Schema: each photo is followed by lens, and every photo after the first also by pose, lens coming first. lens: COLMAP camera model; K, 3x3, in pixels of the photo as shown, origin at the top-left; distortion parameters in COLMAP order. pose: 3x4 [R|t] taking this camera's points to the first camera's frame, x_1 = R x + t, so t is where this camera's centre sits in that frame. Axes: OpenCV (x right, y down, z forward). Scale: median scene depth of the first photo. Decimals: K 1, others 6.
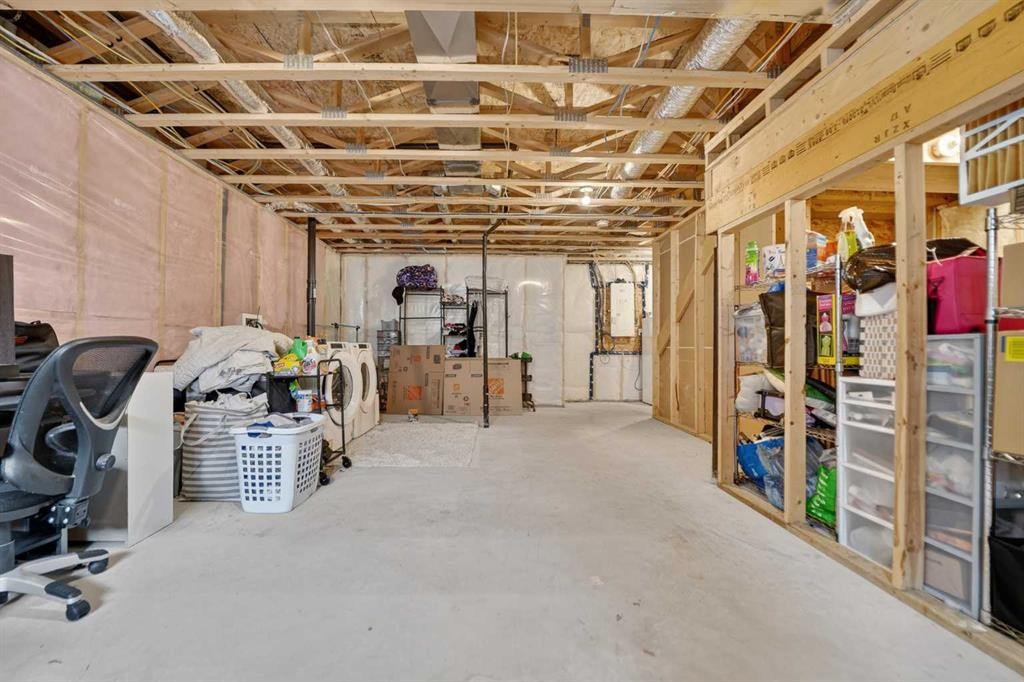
lens RADIAL K [[474.8, 0, 512.0], [0, 474.8, 341.0], [0, 0, 1]] dist [-0.030650, -0.000354]
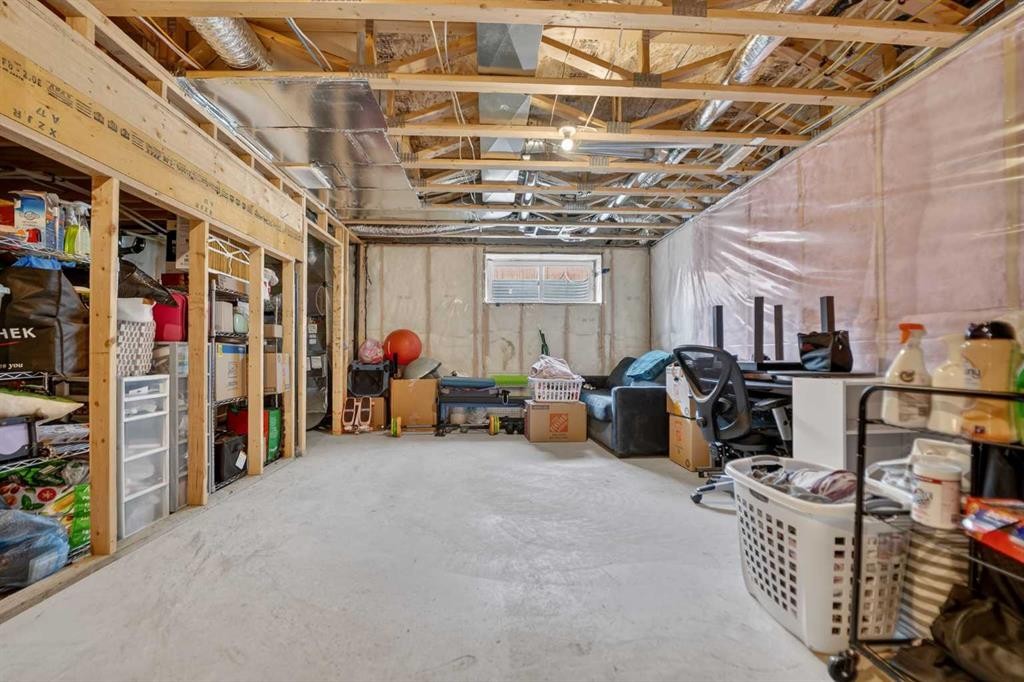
lens RADIAL K [[421.2, 0, 515.6], [0, 421.2, 359.1], [0, 0, 1]] dist [-0.022390, -0.000036]
pose [[-0.999714, -0.003292, -0.023694, -0.147450], [-0.003313, 0.999994, 0.000843, 0.032395], [0.023691, 0.000921, -0.999719, 1.971963]]
